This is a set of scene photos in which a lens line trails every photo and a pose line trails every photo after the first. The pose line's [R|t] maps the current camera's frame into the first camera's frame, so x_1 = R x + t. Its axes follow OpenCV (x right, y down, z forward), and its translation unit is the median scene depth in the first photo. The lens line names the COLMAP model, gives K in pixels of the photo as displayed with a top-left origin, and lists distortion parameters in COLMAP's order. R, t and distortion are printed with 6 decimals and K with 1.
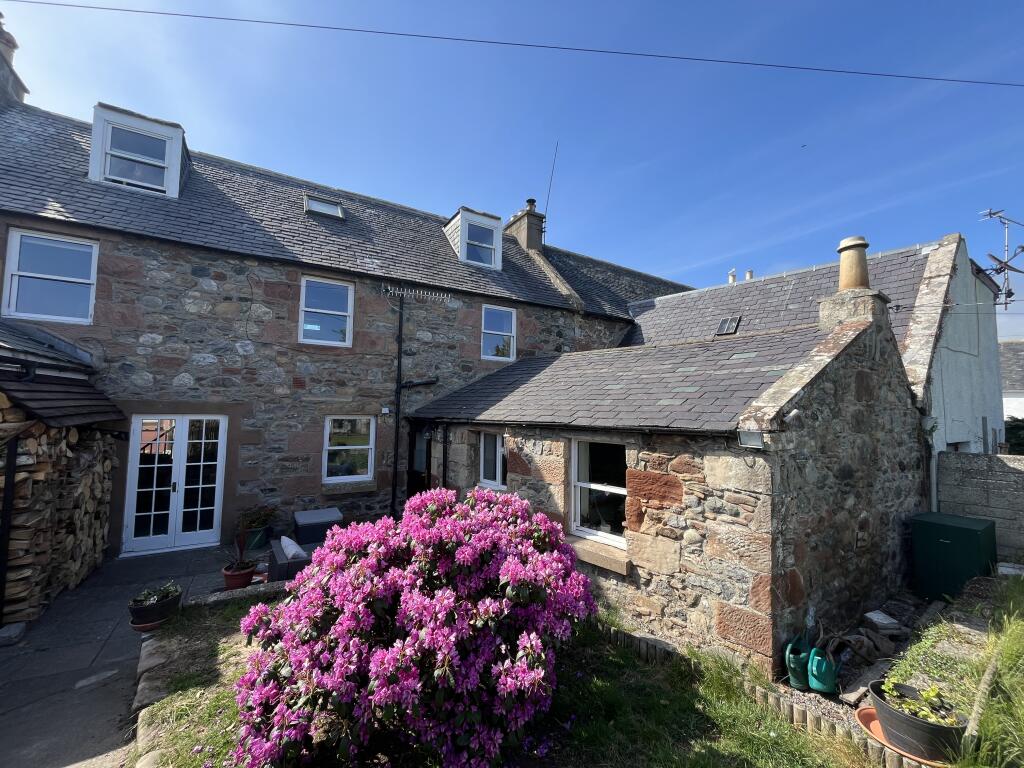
lens RADIAL K [[411.1, 0, 509.4], [0, 411.1, 383.3], [0, 0, 1]] dist [-0.003456, -0.000208]
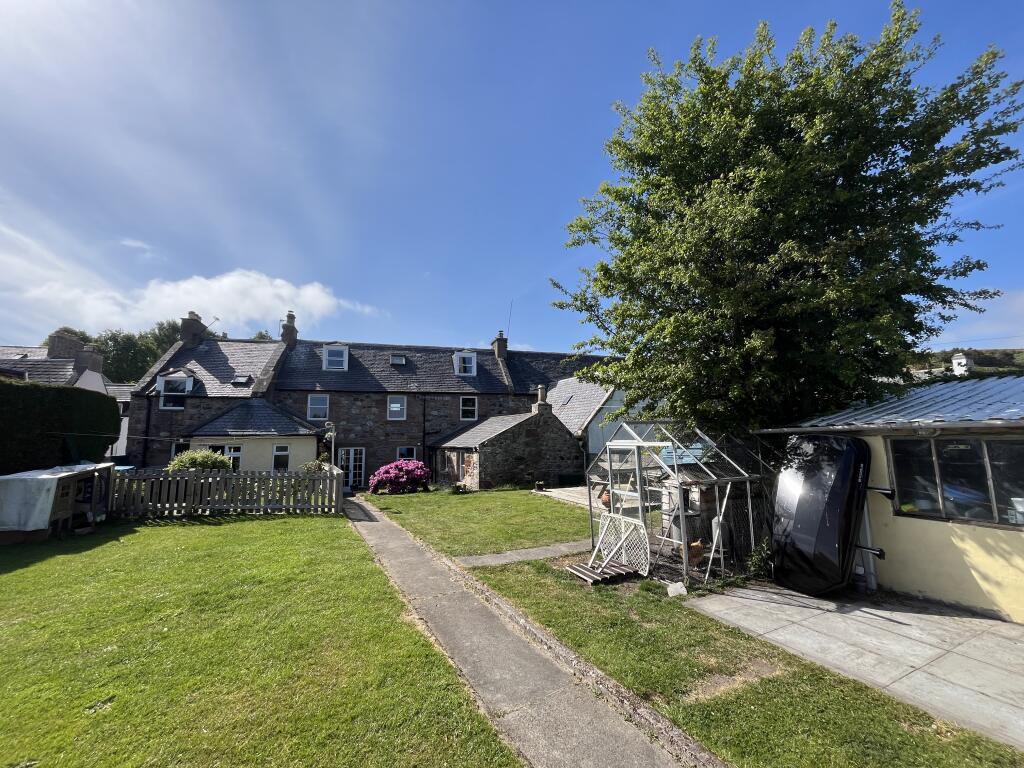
lens RADIAL K [[411.1, 0, 513.4], [0, 411.1, 384.2], [0, 0, 1]] dist [-0.003456, -0.000208]
pose [[0.968800, -0.062159, -0.239922, 0.994690], [0.046072, 0.996333, -0.072094, -0.102464], [0.243524, 0.058791, 0.968111, -1.494047]]
